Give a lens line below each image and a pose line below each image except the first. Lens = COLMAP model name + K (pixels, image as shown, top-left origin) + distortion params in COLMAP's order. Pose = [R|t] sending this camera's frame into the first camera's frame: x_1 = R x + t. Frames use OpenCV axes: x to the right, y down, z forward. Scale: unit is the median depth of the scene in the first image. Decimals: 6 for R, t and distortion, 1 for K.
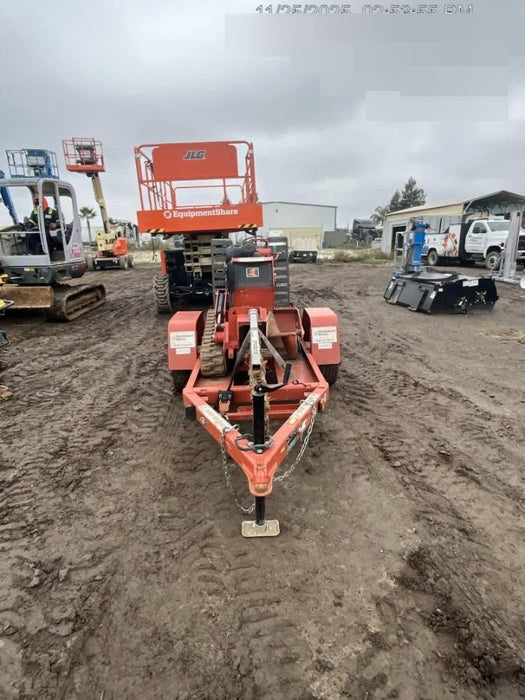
lens RADIAL K [[402.7, 0, 262.5], [0, 402.7, 350.0], [0, 0, 1]] dist [-0.000600, -0.000226]
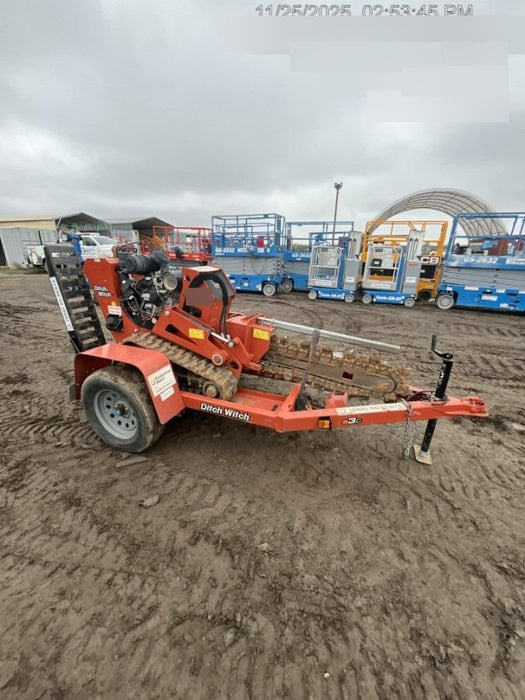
lens RADIAL K [[284.5, 0, 262.5], [0, 284.5, 350.0], [0, 0, 1]] dist [0.029013, -0.012227]
pose [[0.379481, -0.296895, 0.876269, -0.615934], [0.242800, 0.945876, 0.215331, -0.158002], [-0.892773, 0.131044, 0.431027, 0.624651]]
